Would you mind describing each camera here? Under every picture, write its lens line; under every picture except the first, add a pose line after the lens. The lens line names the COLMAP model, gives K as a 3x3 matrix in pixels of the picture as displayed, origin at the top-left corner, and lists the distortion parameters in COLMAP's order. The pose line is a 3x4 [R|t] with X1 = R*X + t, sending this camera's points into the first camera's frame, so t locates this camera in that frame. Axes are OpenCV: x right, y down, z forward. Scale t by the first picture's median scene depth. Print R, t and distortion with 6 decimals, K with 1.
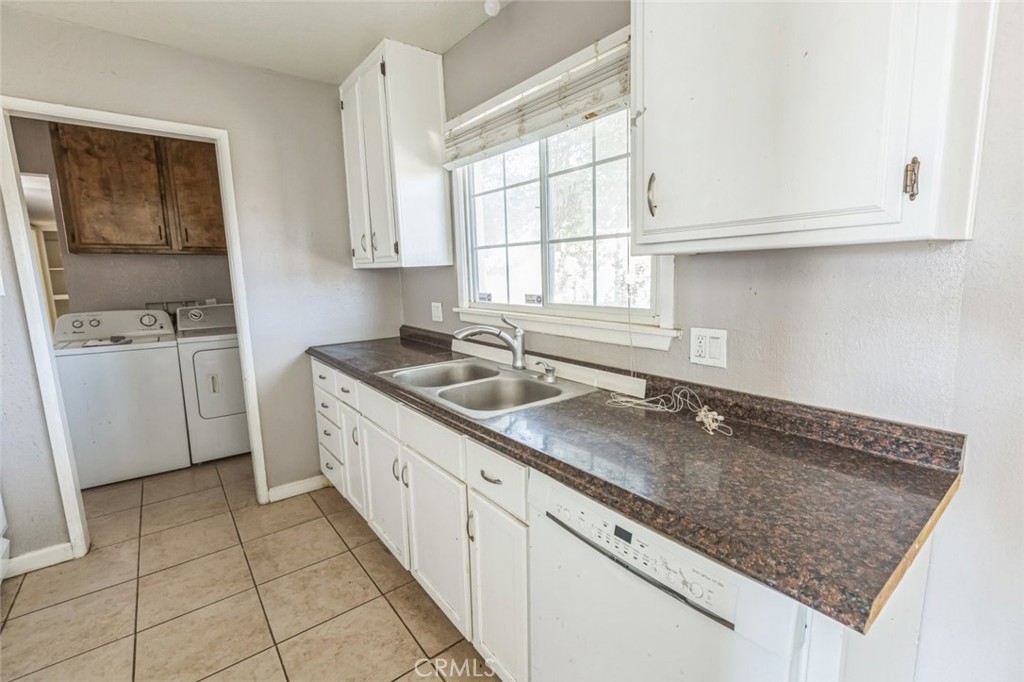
lens RADIAL K [[456.1, 0, 512.0], [0, 456.1, 341.0], [0, 0, 1]] dist [-0.000623, 0.000123]
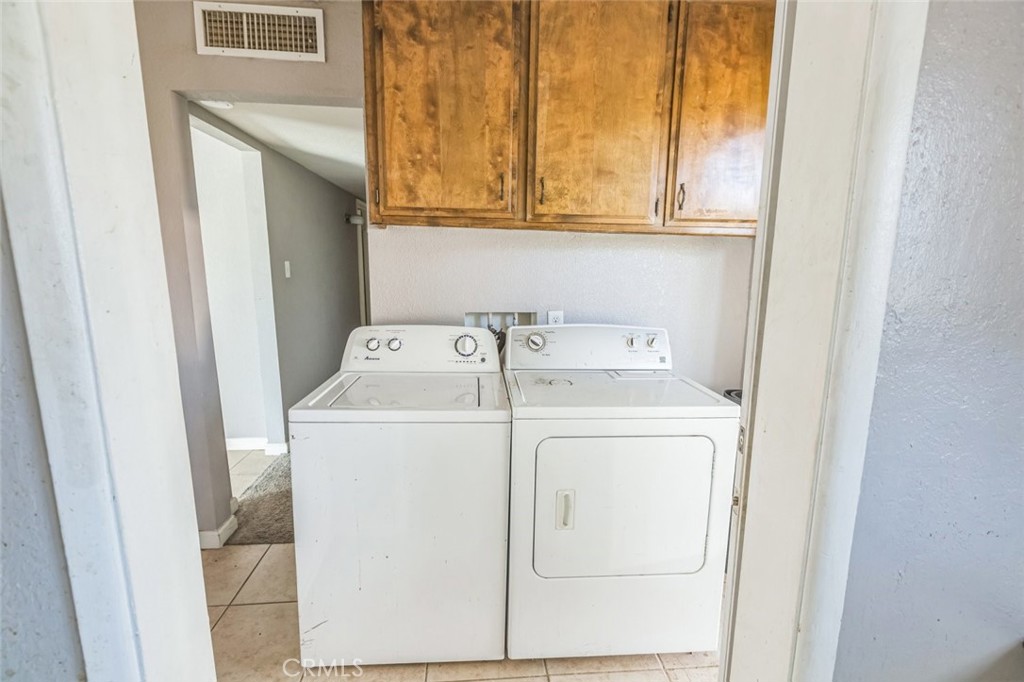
lens RADIAL K [[456.1, 0, 512.0], [0, 456.1, 341.0], [0, 0, 1]] dist [-0.000623, 0.000123]
pose [[0.840490, 0.116550, -0.529144, -0.500699], [-0.110152, 0.992952, 0.043744, -0.092185], [0.530513, 0.021520, 0.847404, 0.610955]]
